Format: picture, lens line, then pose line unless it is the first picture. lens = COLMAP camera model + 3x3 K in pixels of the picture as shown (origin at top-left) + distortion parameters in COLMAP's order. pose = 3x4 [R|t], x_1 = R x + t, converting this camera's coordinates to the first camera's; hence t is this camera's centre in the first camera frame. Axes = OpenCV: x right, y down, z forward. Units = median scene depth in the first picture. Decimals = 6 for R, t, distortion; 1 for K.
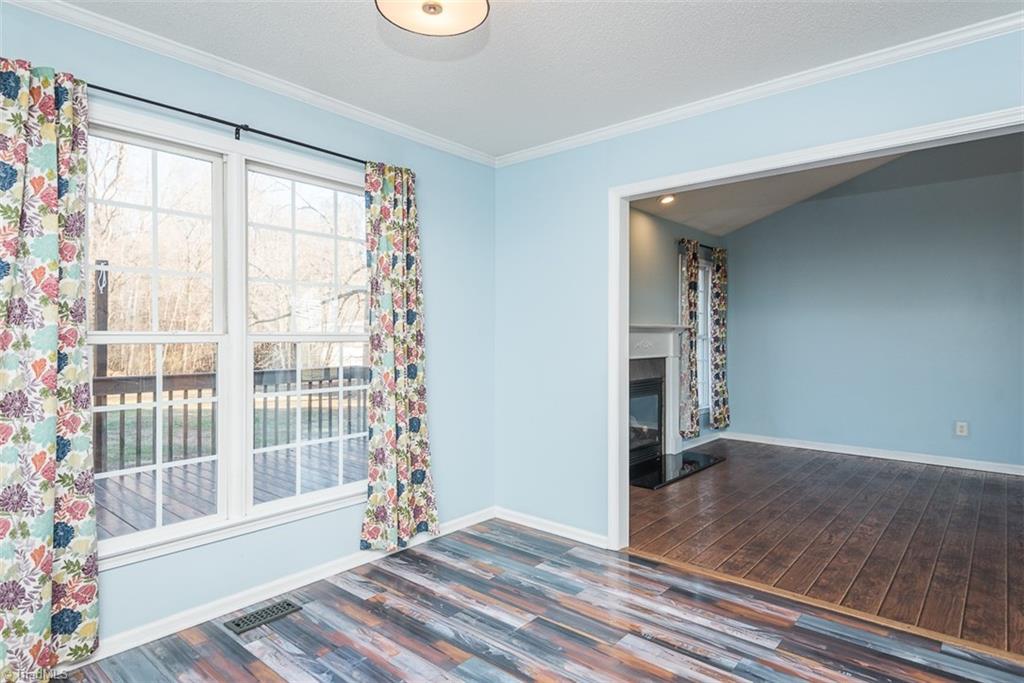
lens RADIAL K [[562.6, 0, 511.1], [0, 562.6, 338.1], [0, 0, 1]] dist [0.031712, -0.015304]
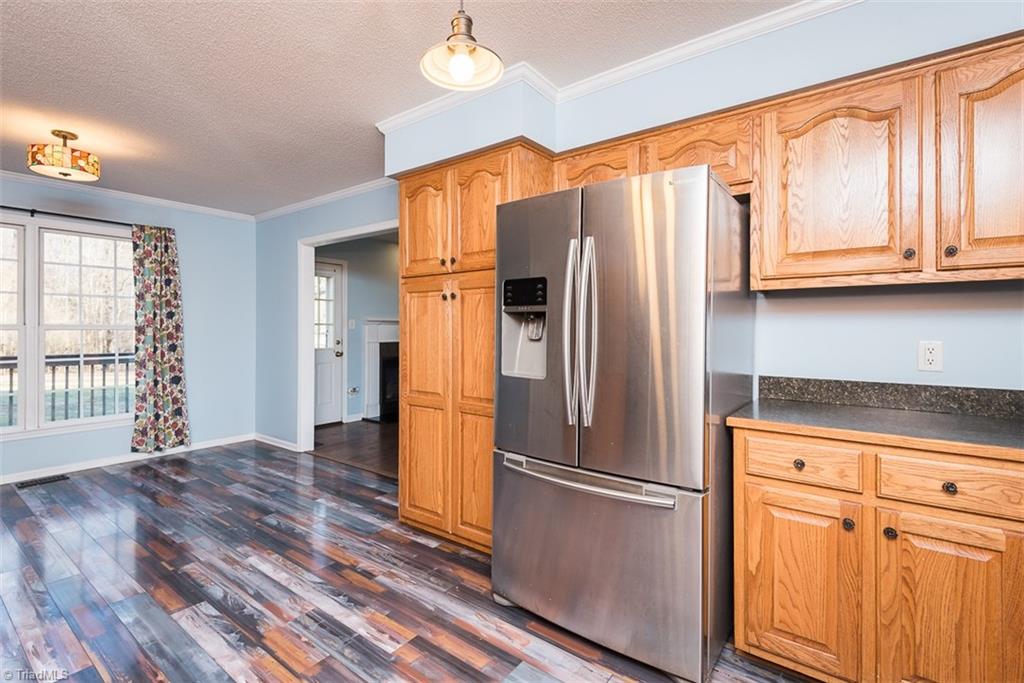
lens RADIAL K [[462.3, 0, 497.8], [0, 462.3, 325.7], [0, 0, 1]] dist [0.020547, -0.007930]
pose [[0.998070, -0.001319, 0.062080, 0.762459], [0.001964, 0.999945, -0.010327, 0.011157], [-0.062063, 0.010429, 0.998018, -0.478434]]
